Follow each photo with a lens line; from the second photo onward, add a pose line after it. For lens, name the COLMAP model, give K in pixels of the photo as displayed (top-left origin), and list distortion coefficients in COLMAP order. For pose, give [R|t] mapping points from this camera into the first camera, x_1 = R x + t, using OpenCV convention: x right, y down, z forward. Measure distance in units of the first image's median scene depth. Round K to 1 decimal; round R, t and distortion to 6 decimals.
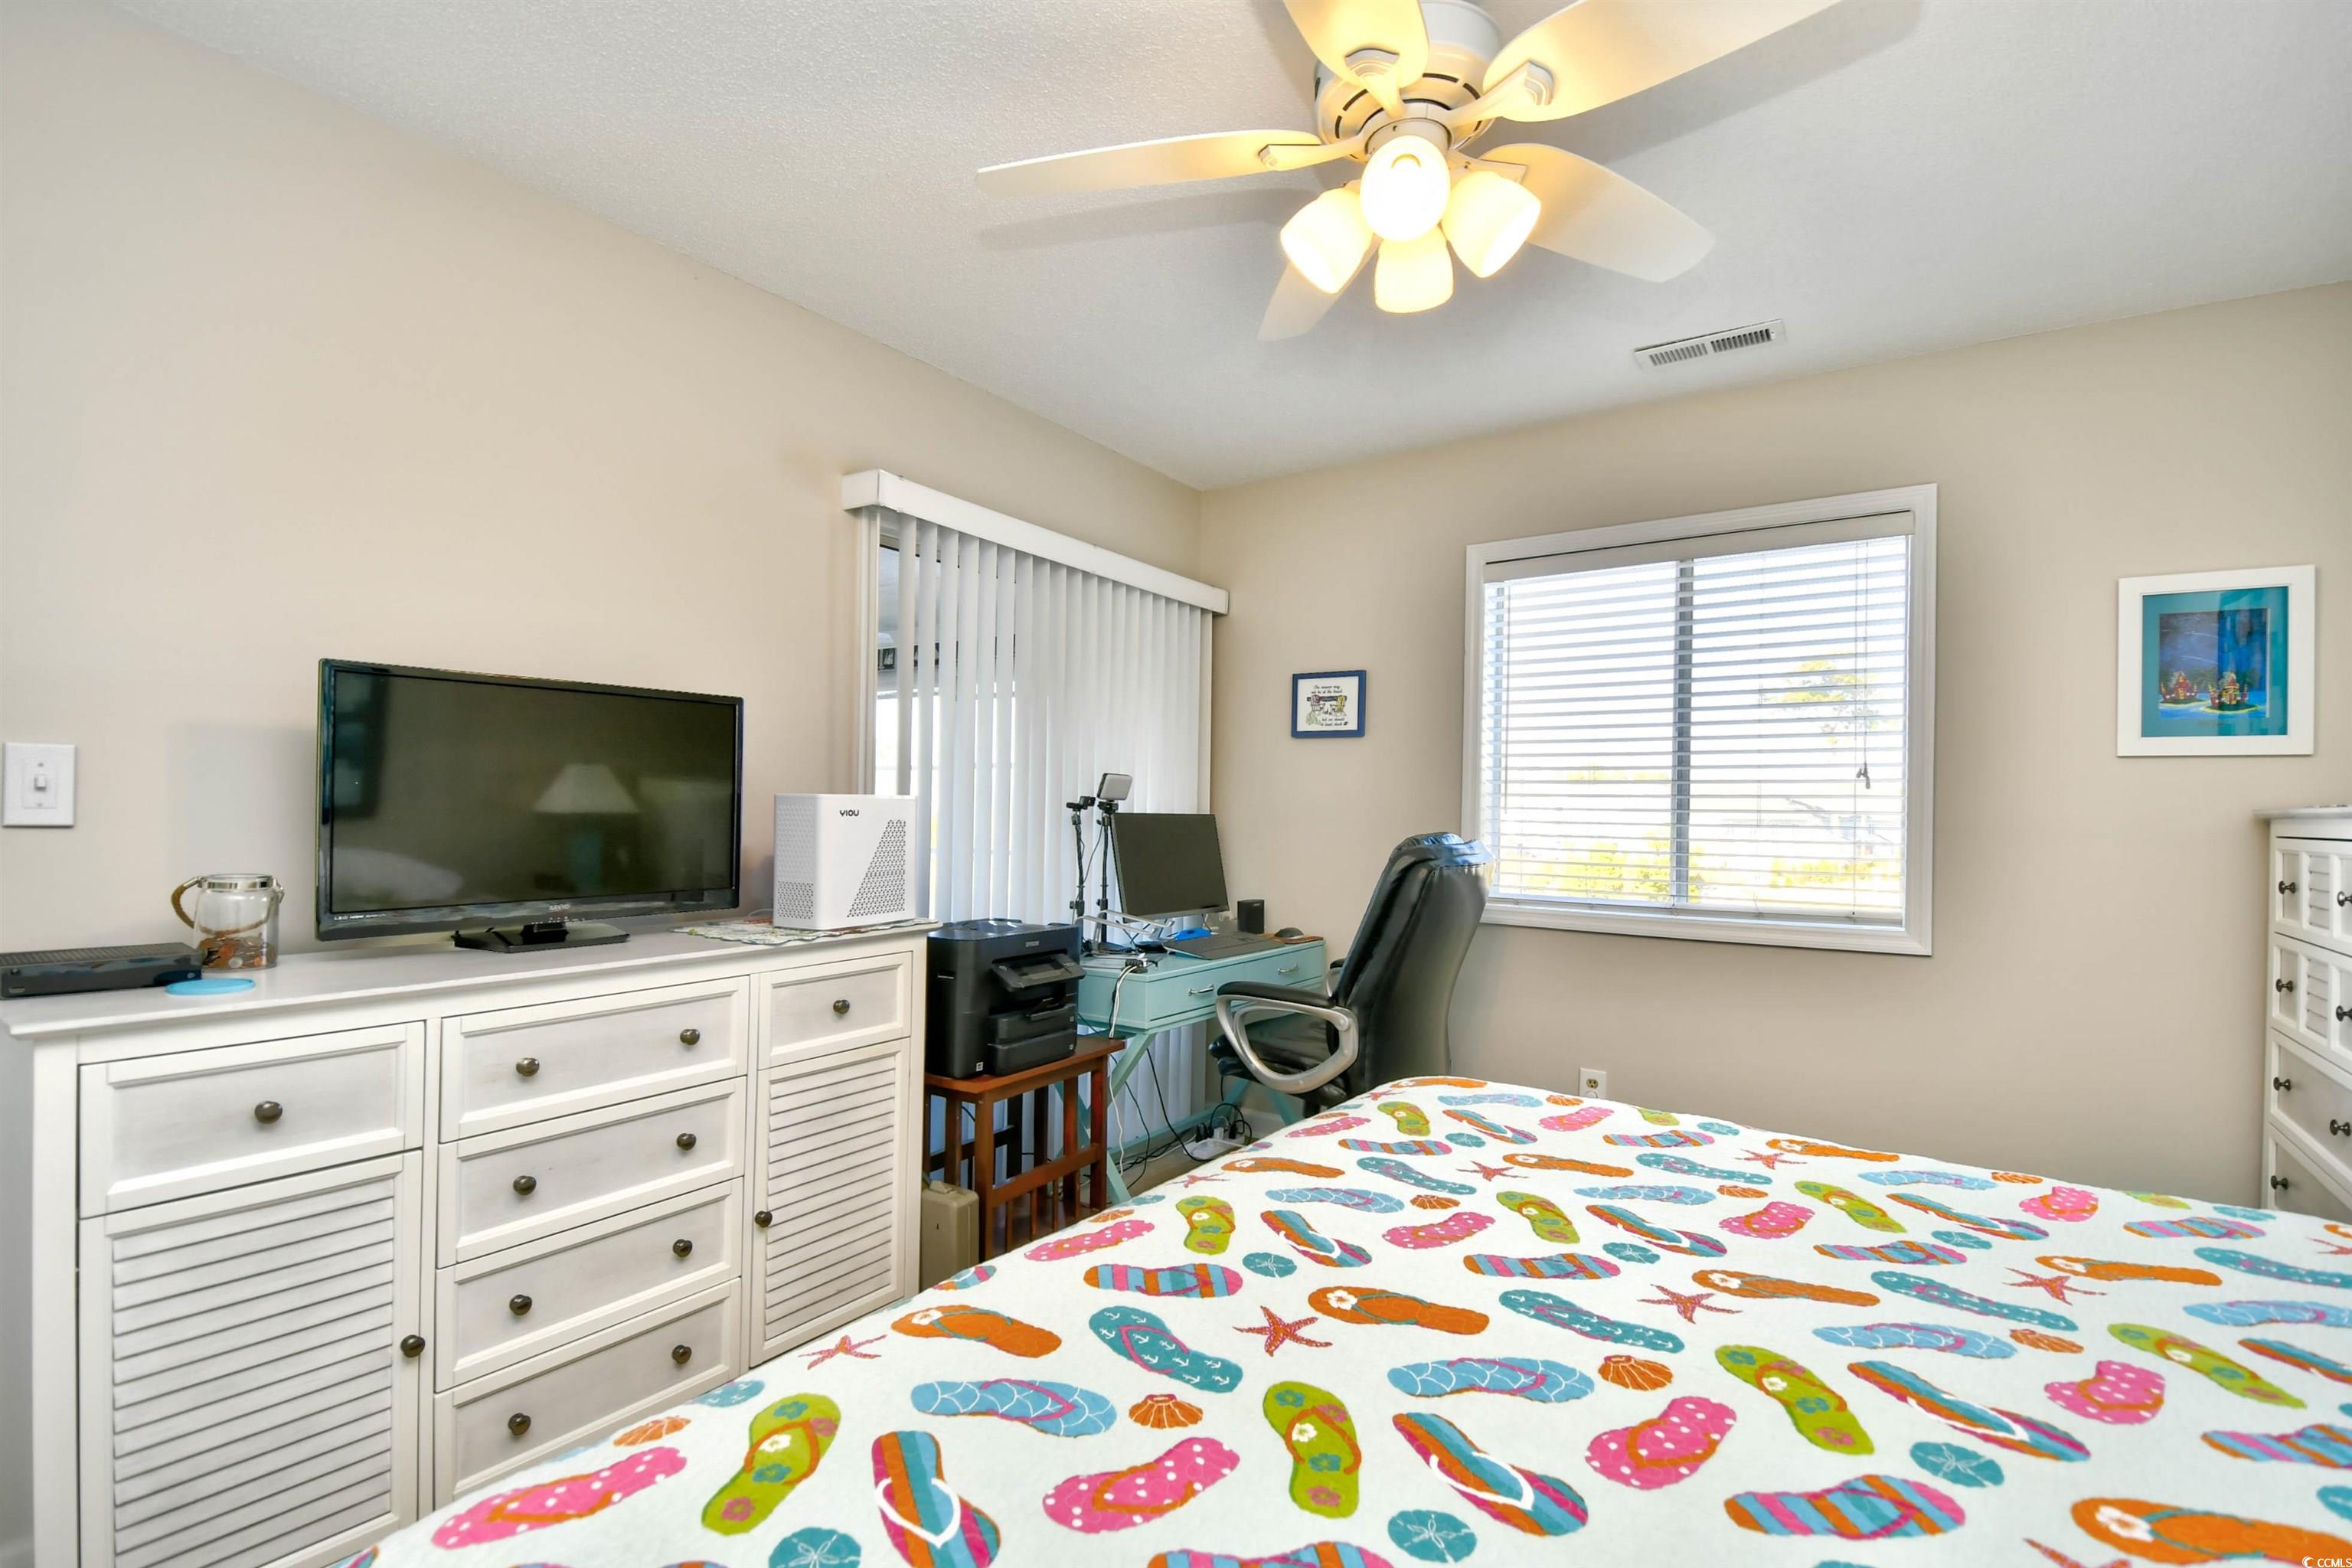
lens RADIAL K [[1026.8, 0, 1162.4], [0, 1026.8, 798.7], [0, 0, 1]] dist [0.004193, -0.013611]
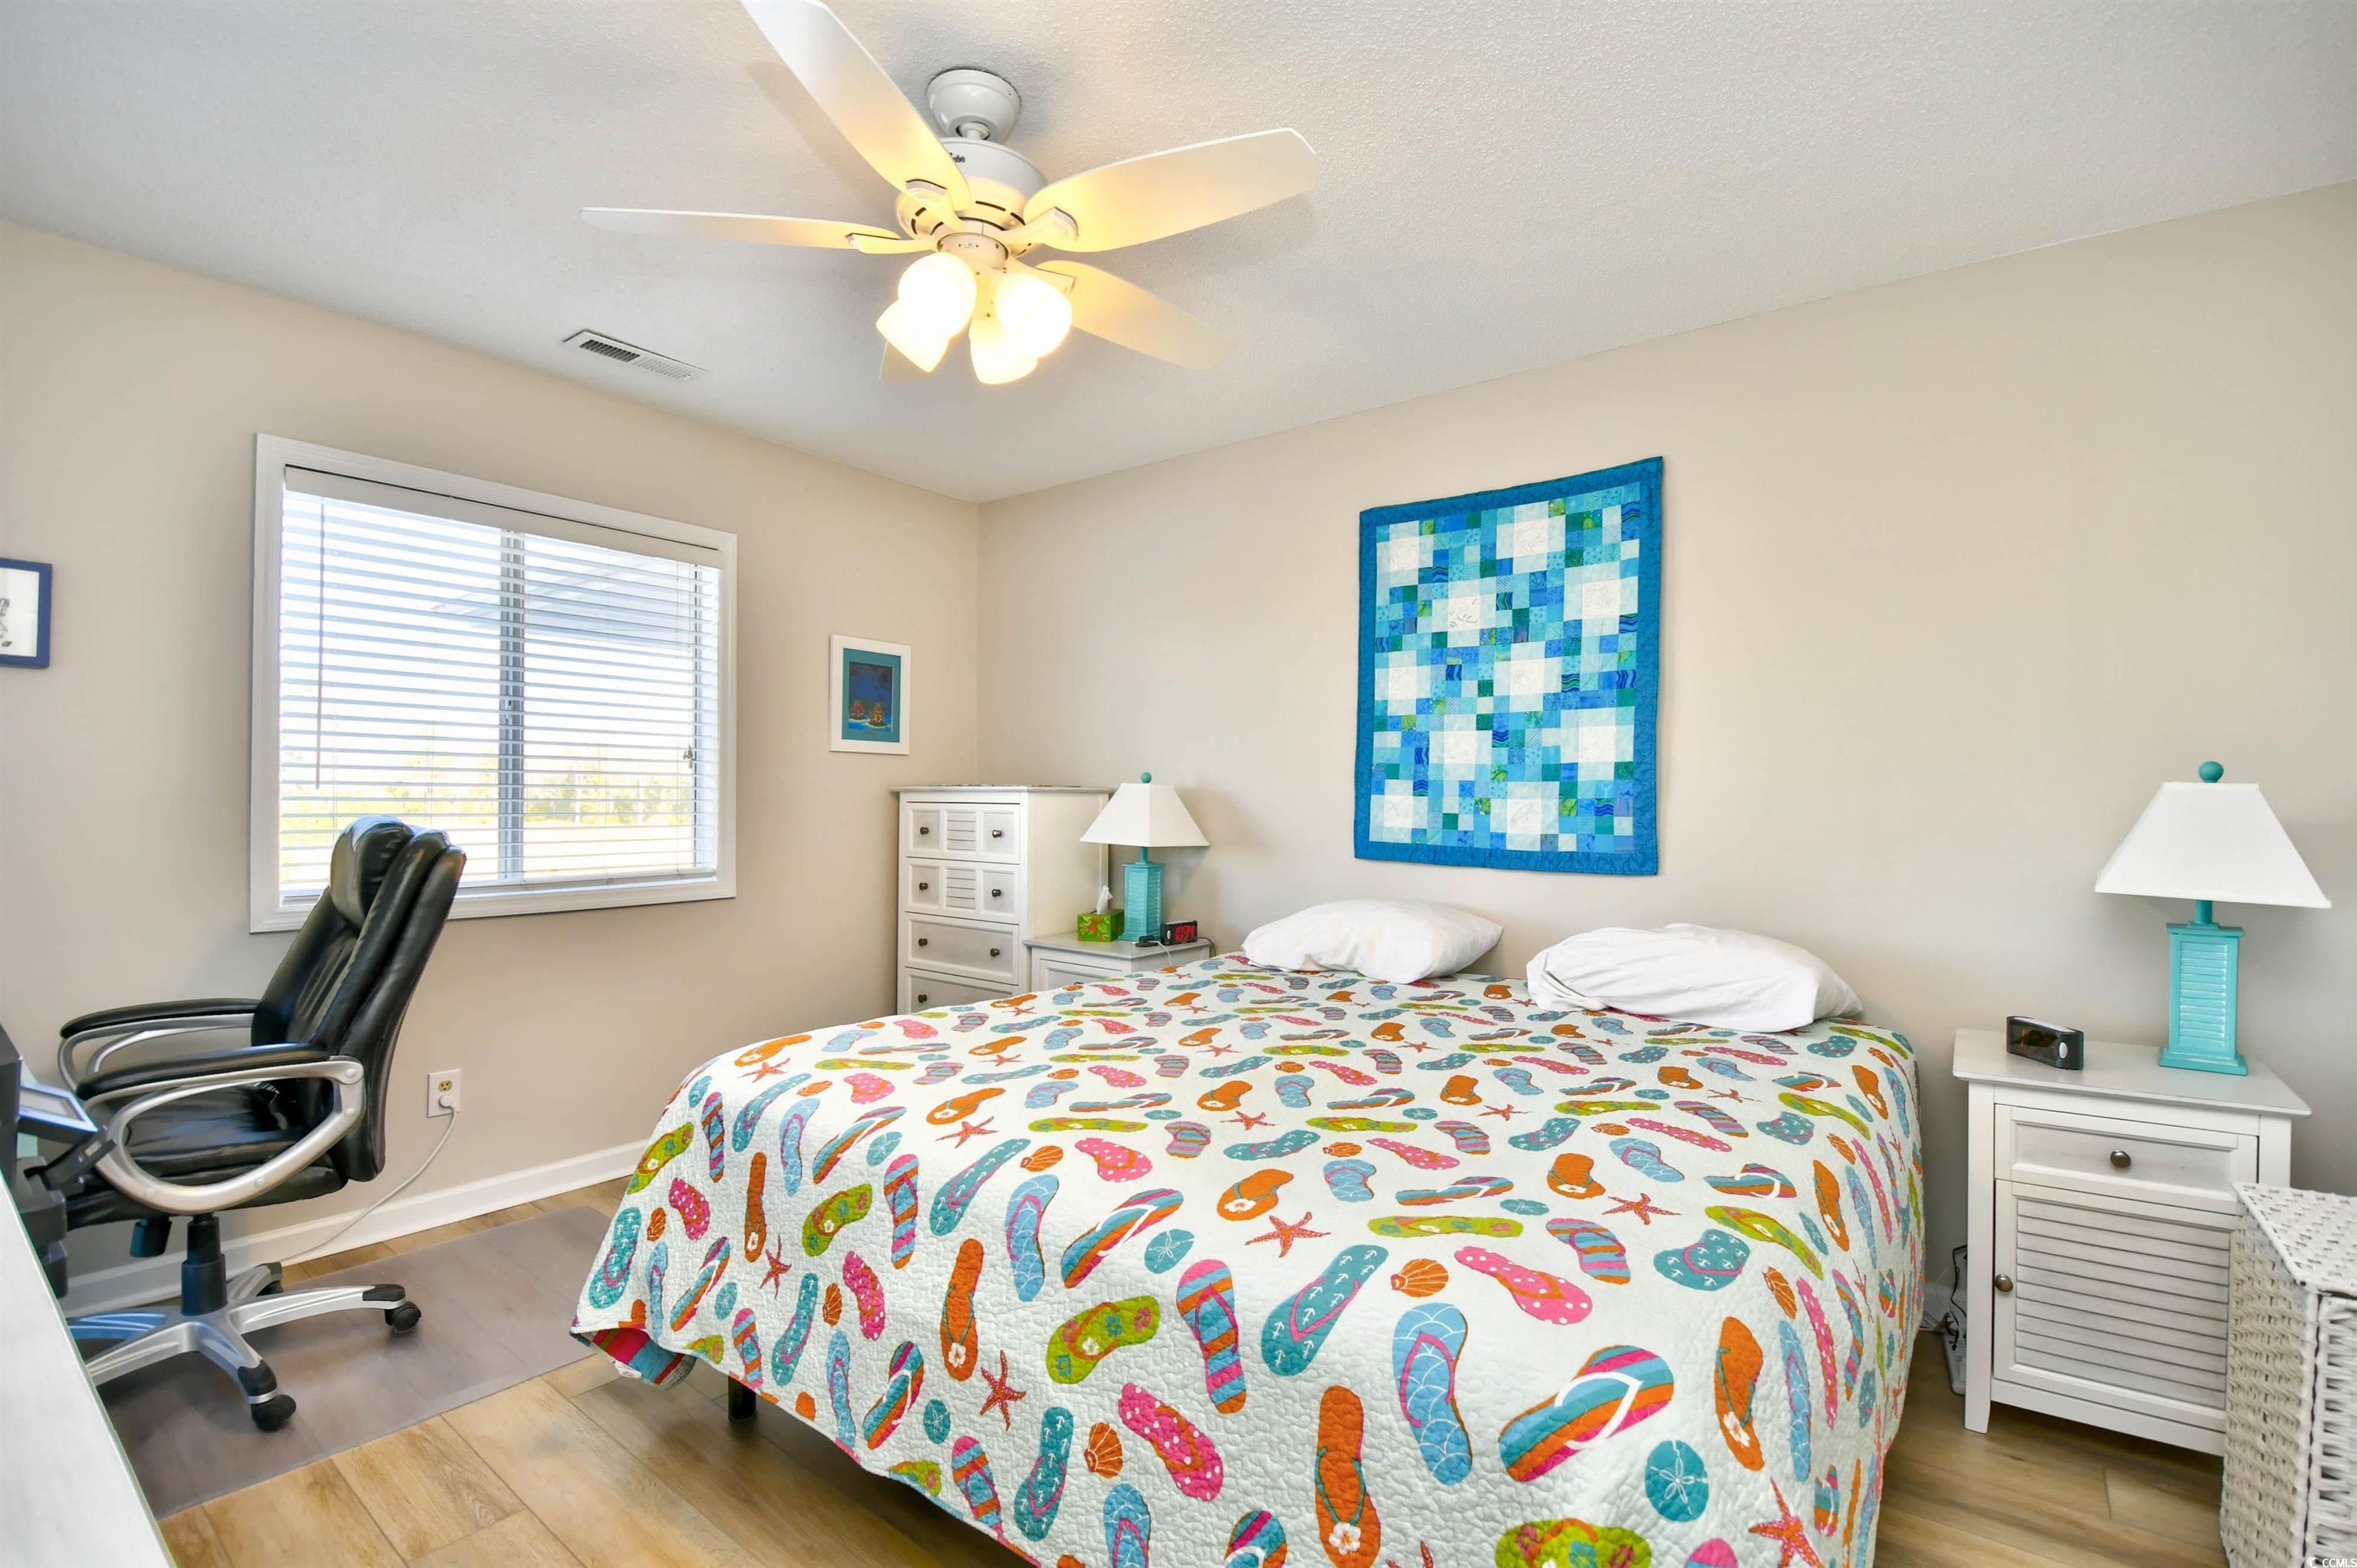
lens RADIAL K [[1028.9, 0, 1167.6], [0, 1028.9, 791.8], [0, 0, 1]] dist [0.004193, -0.013611]
pose [[0.065771, -0.005935, 0.997817, -0.567154], [-0.014246, 0.999875, 0.006886, 0.002433], [-0.997733, -0.014668, 0.065679, 0.399132]]
